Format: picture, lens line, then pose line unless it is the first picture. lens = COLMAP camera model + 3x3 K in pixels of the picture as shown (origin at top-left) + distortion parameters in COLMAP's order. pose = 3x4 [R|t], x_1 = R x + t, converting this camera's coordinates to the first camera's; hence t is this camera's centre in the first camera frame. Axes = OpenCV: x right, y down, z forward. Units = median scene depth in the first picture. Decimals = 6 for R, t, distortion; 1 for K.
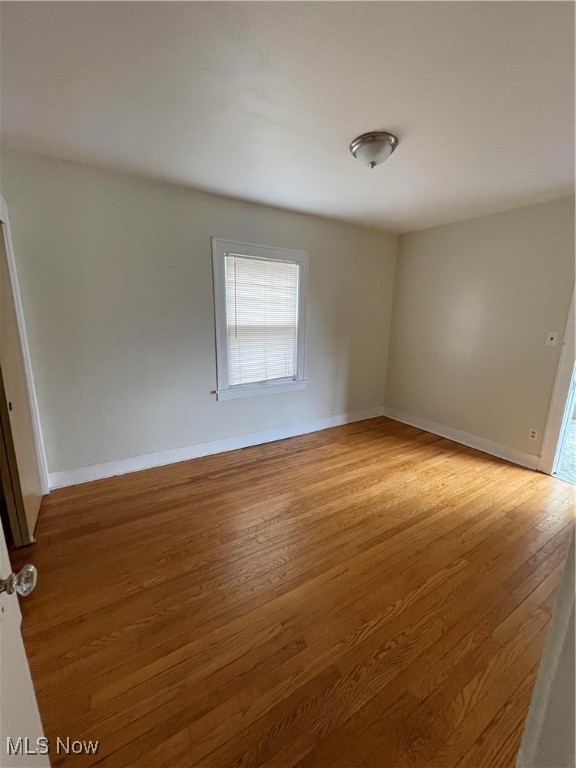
lens RADIAL K [[308.3, 0, 288.0], [0, 308.3, 384.0], [0, 0, 1]] dist [0.001486, -0.002936]
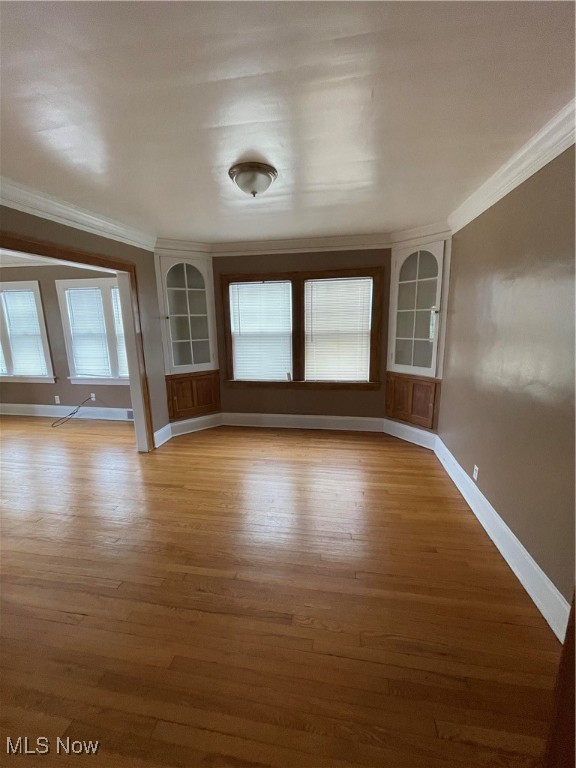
lens RADIAL K [[308.3, 0, 288.0], [0, 308.3, 384.0], [0, 0, 1]] dist [0.001486, -0.002936]
pose [[0.748870, 0.100103, -0.655113, 0.853683], [-0.116084, 0.993057, 0.019045, -0.019549], [0.652471, 0.061786, 0.755291, 0.143524]]
